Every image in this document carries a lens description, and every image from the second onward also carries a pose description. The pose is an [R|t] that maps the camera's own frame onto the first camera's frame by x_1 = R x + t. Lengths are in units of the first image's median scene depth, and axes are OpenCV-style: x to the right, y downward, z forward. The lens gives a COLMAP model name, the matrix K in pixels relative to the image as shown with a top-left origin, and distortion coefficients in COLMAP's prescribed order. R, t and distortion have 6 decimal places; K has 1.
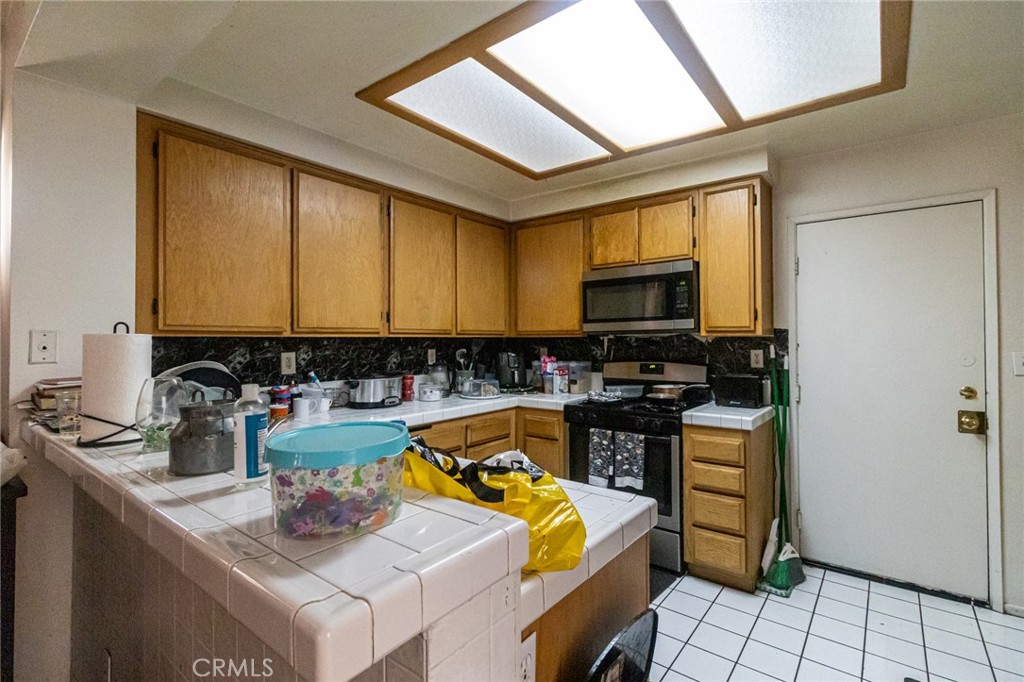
lens RADIAL K [[482.2, 0, 511.8], [0, 482.2, 339.5], [0, 0, 1]] dist [-0.001160, -0.000410]
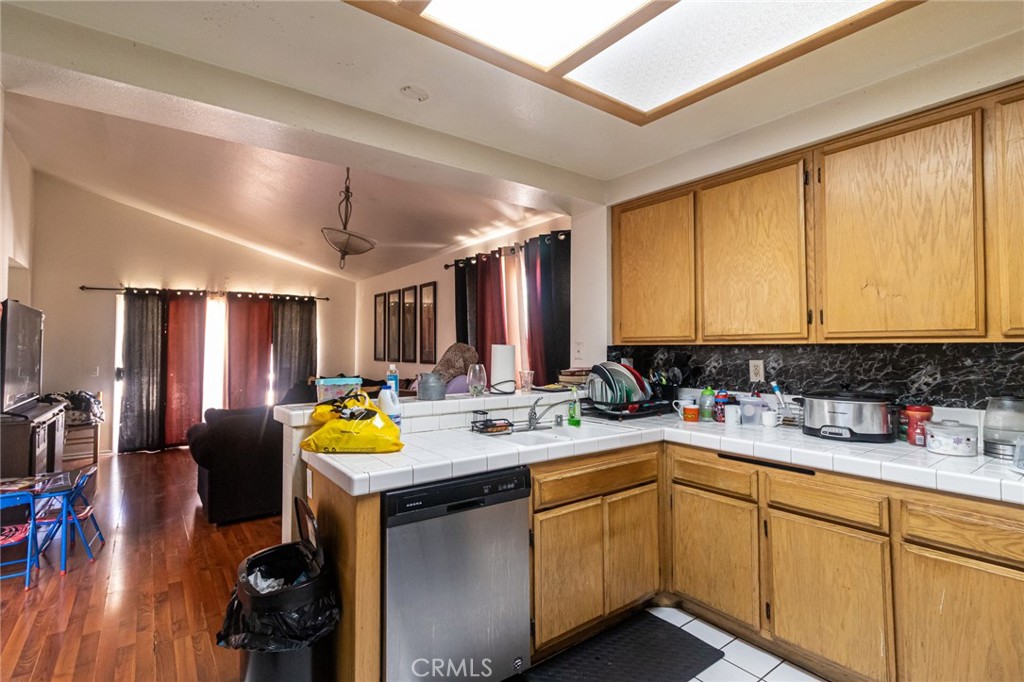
lens RADIAL K [[482.2, 0, 511.4], [0, 482.2, 336.3], [0, 0, 1]] dist [-0.001160, -0.000410]
pose [[-0.253217, -0.017079, -0.967259, 0.620239], [0.004287, 0.999815, -0.018776, -0.005155], [0.967400, -0.008901, -0.253097, 0.761029]]
